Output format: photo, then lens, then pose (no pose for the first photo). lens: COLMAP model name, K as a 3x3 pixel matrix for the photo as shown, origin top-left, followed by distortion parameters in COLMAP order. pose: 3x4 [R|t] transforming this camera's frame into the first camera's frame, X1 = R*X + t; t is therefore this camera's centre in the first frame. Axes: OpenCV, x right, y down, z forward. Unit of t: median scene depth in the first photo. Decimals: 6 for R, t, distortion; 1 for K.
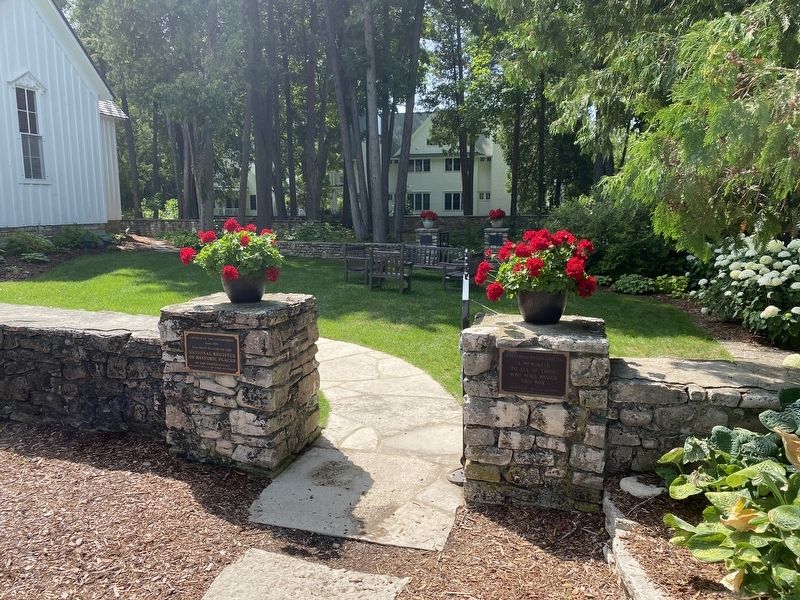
lens RADIAL K [[613.5, 0, 400.6], [0, 613.5, 295.7], [0, 0, 1]] dist [0.011023, -0.003094]
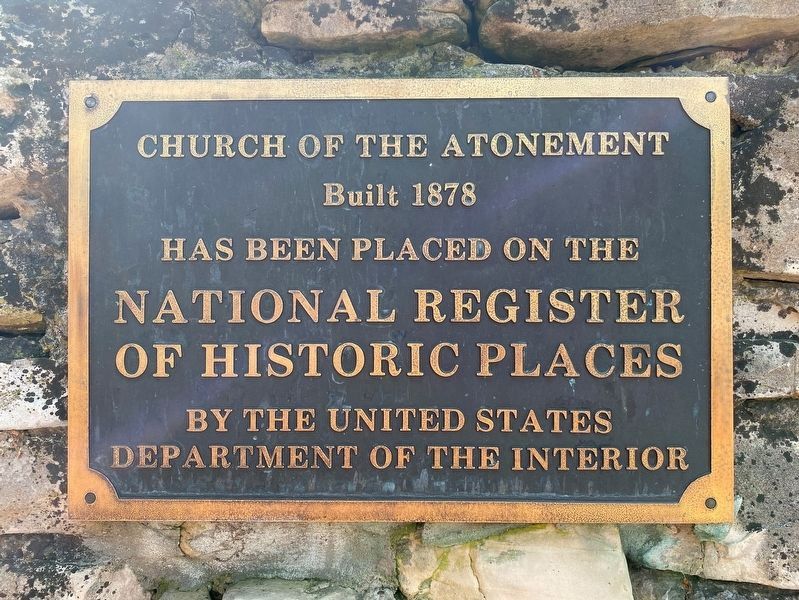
lens RADIAL K [[612.7, 0, 399.3], [0, 612.7, 299.8], [0, 0, 1]] dist [0.011023, -0.003094]
pose [[0.961668, -0.000075, 0.274216, -0.367668], [0.044756, 0.986634, -0.156687, 0.119944], [-0.270539, 0.162954, 0.948817, 1.007255]]
